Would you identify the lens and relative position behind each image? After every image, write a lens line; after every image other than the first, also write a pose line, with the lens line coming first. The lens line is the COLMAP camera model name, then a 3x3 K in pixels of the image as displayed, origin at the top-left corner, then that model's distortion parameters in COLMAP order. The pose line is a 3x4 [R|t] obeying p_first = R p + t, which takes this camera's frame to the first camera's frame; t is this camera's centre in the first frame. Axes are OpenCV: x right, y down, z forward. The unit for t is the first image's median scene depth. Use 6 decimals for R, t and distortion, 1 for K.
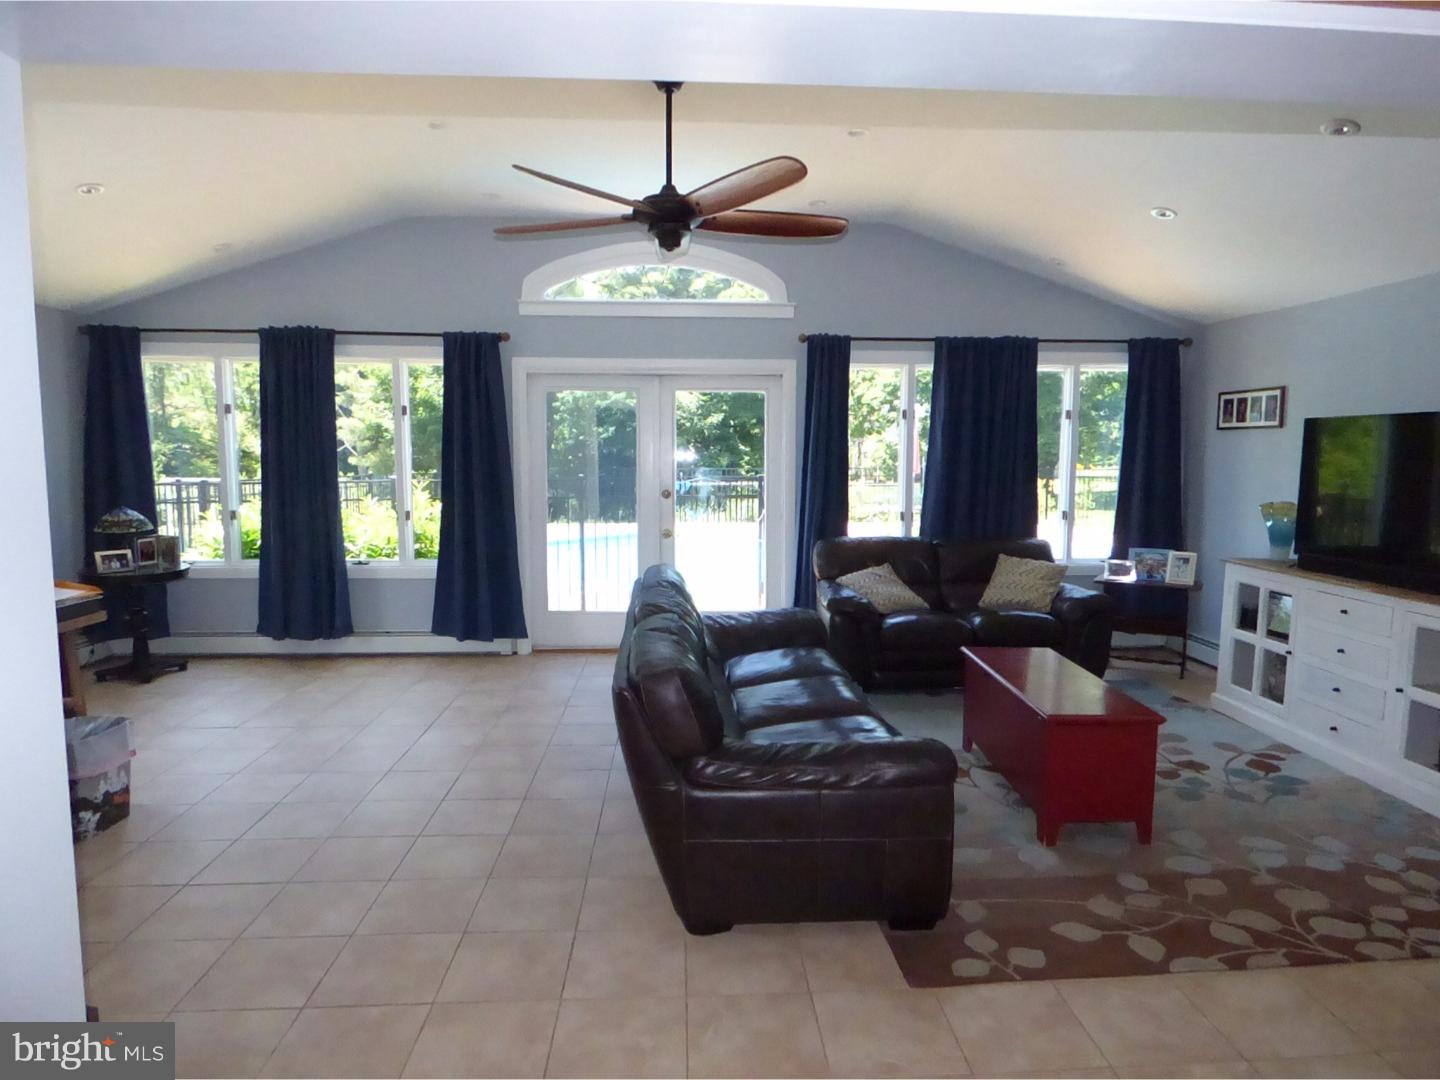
lens RADIAL K [[865.2, 0, 726.2], [0, 865.2, 541.1], [0, 0, 1]] dist [0.005728, 0.001059]
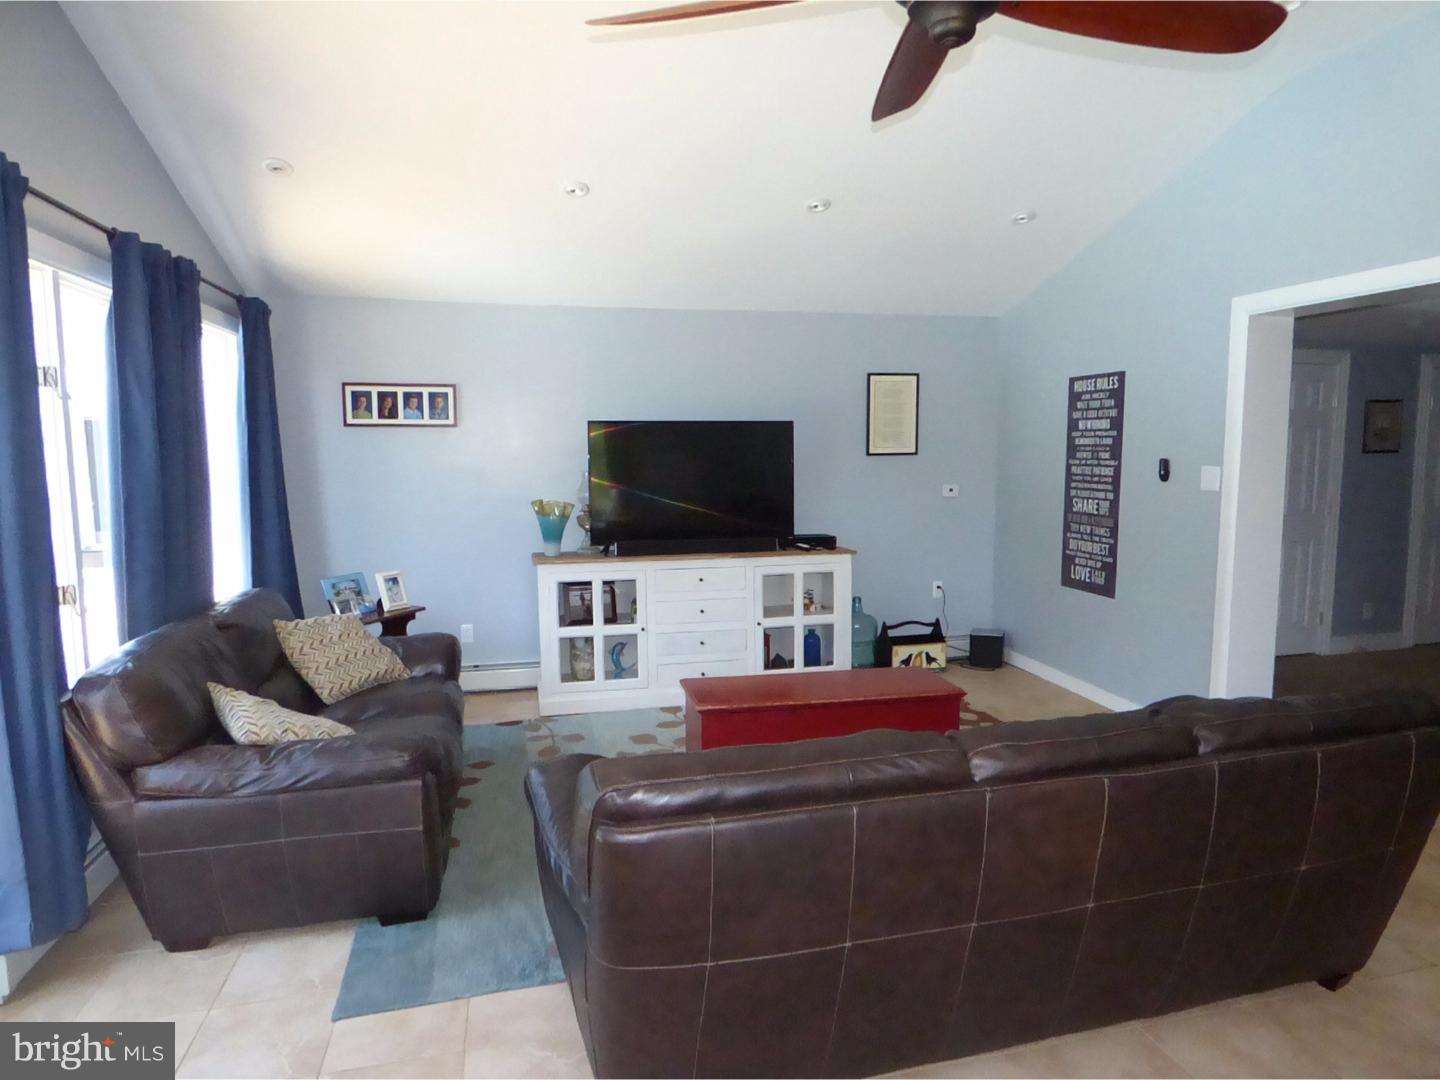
lens RADIAL K [[865.2, 0, 726.2], [0, 865.2, 541.1], [0, 0, 1]] dist [0.005728, 0.001059]
pose [[-0.198595, -0.091696, 0.975783, -0.374284], [0.110268, 0.987202, 0.115211, -0.082921], [-0.973859, 0.130478, -0.185942, 0.900318]]
